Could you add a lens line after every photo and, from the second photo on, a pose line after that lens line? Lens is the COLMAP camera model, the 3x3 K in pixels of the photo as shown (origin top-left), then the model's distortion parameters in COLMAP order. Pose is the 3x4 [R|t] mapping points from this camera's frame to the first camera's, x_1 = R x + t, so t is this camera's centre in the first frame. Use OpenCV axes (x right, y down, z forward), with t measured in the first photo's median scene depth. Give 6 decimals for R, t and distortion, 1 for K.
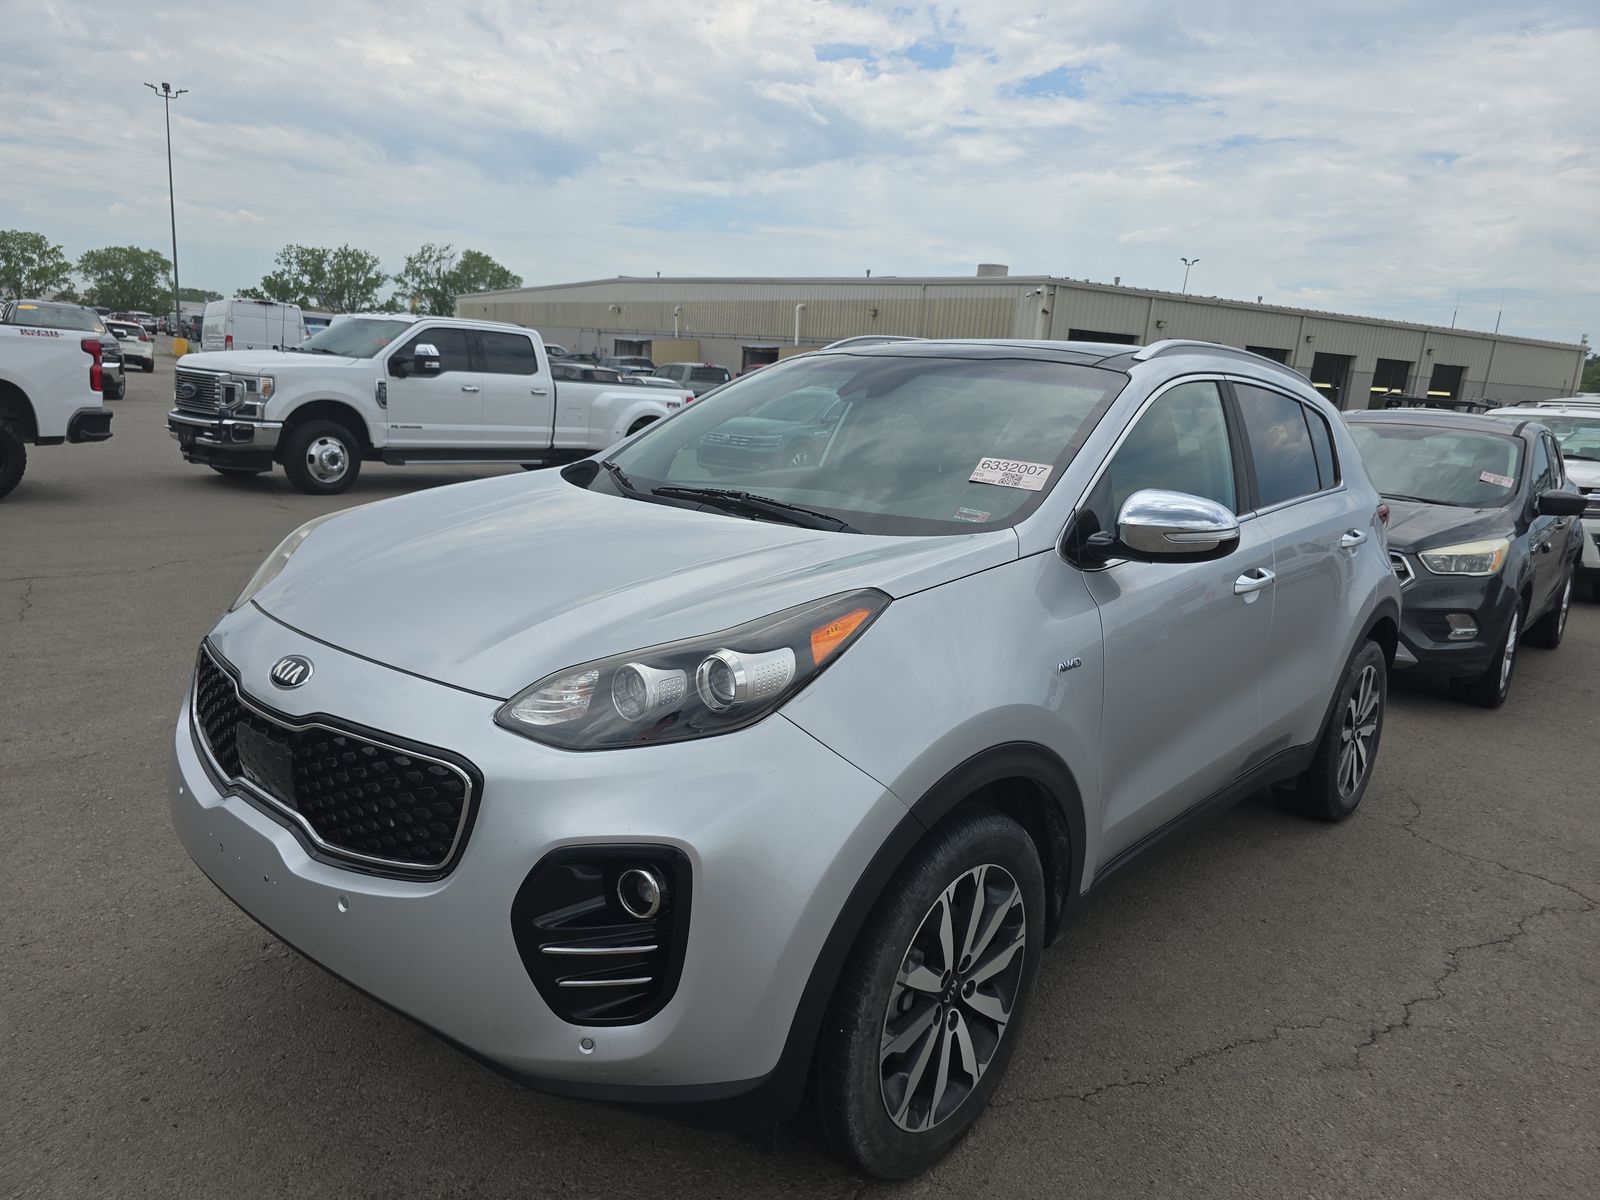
lens RADIAL K [[1064.9, 0, 804.4], [0, 1064.9, 570.7], [0, 0, 1]] dist [0.040888, -0.039696]
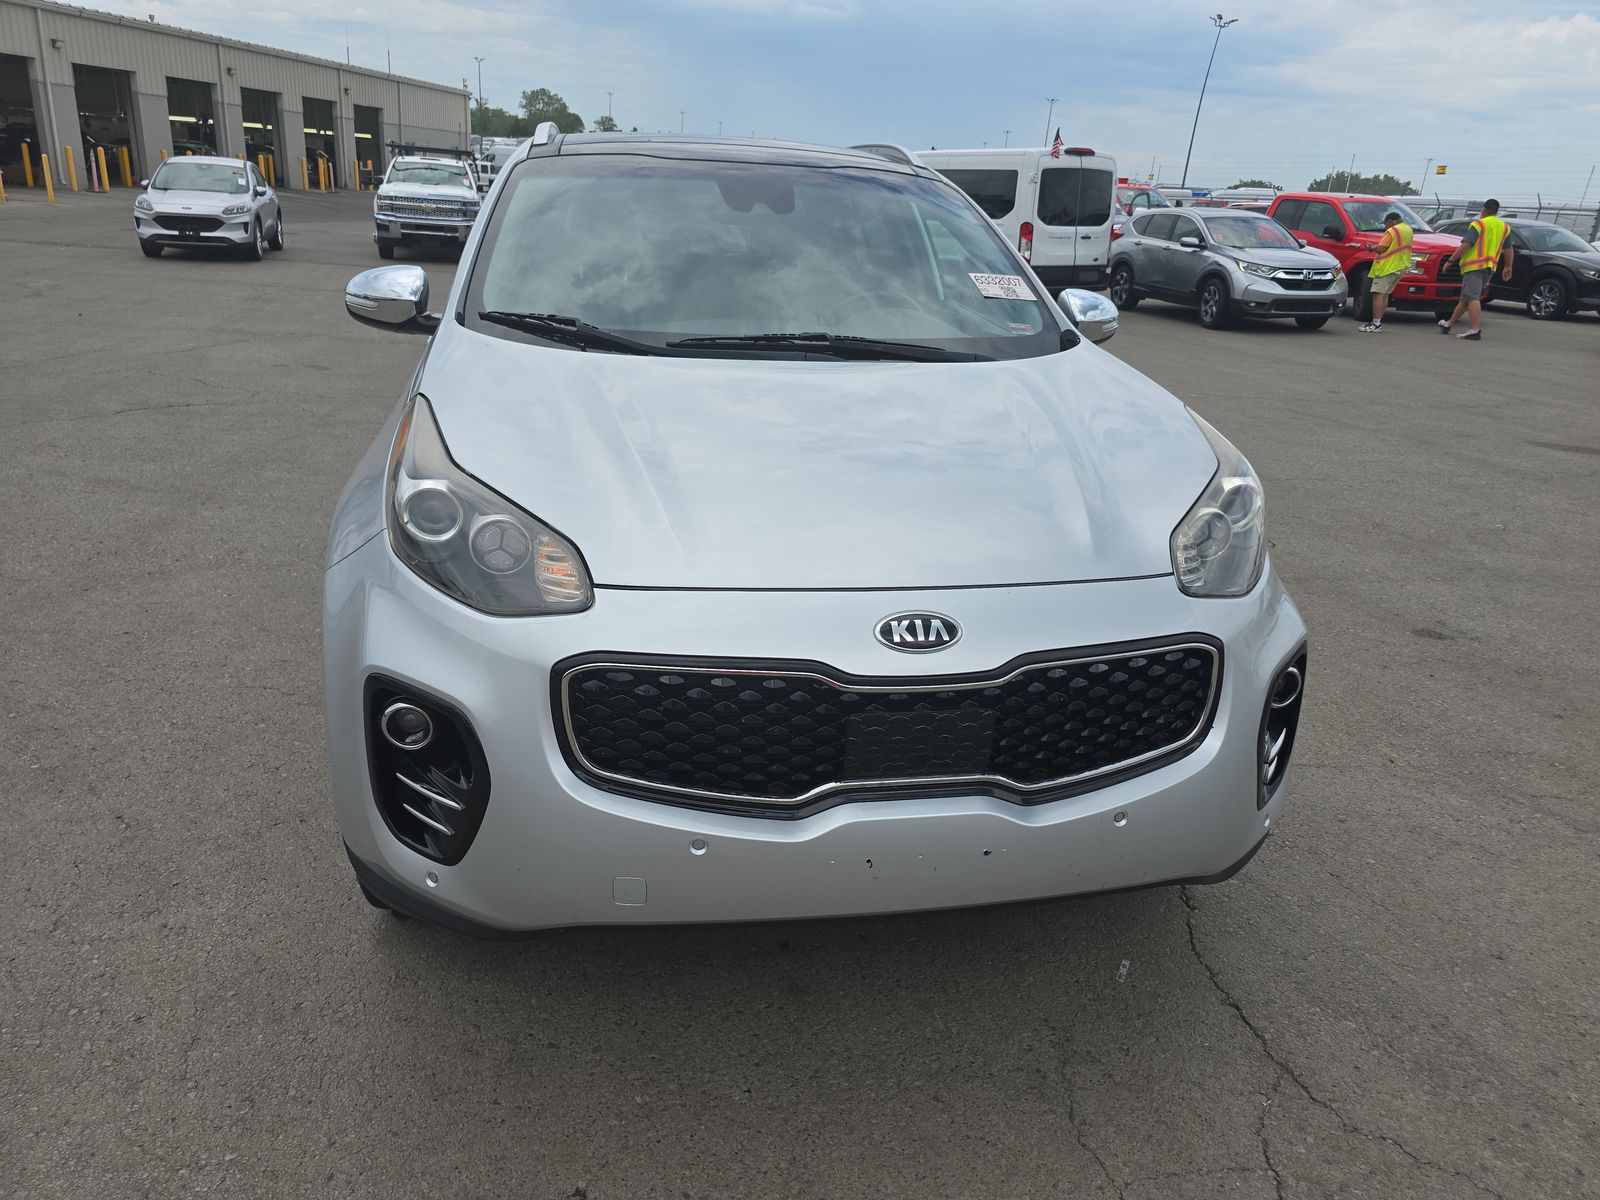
lens RADIAL K [[1064.9, 0, 804.4], [0, 1064.9, 570.7], [0, 0, 1]] dist [0.040888, -0.039696]
pose [[0.621036, -0.288190, 0.728877, -0.842822], [0.120050, 0.953951, 0.274893, -0.140292], [-0.774534, -0.083217, 0.627035, 0.423628]]
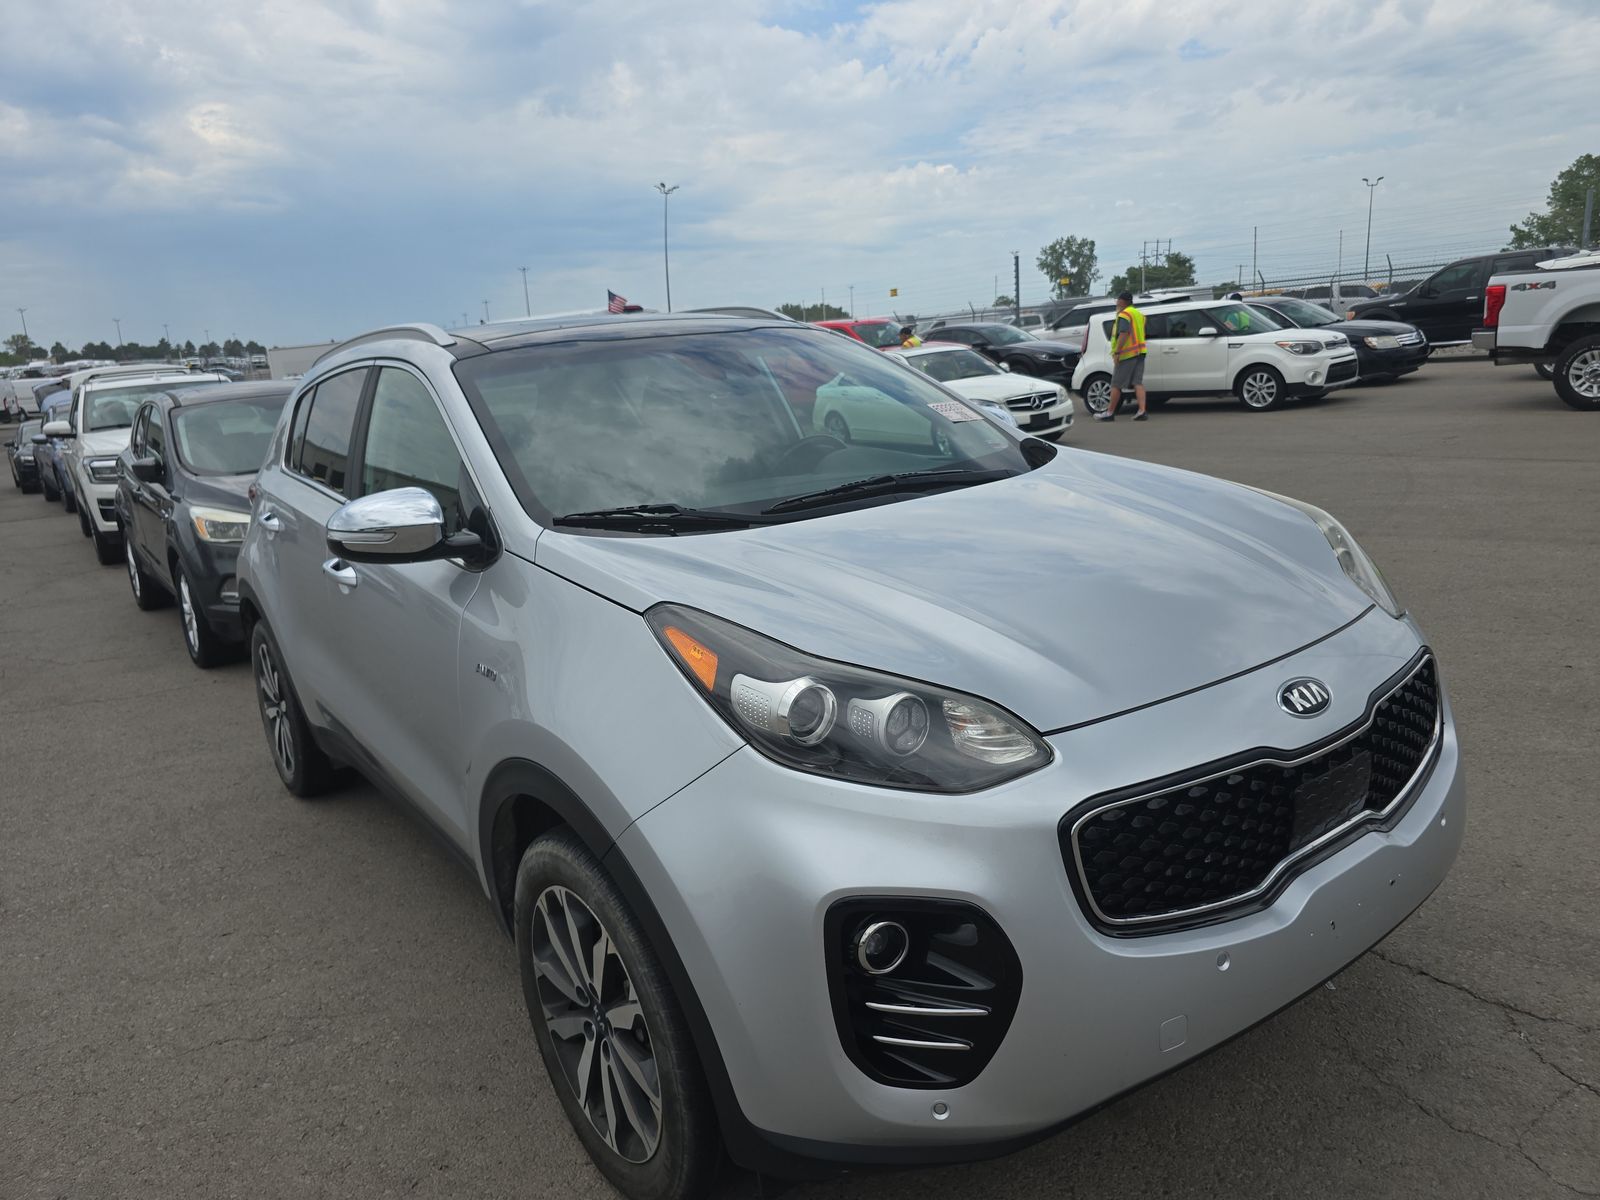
lens RADIAL K [[1064.9, 0, 804.4], [0, 1064.9, 570.7], [0, 0, 1]] dist [0.040888, -0.039696]
pose [[0.229623, -0.278210, 0.932669, -1.040799], [0.256017, 0.941793, 0.217901, -0.231586], [-0.939004, 0.188744, 0.287484, 0.842583]]
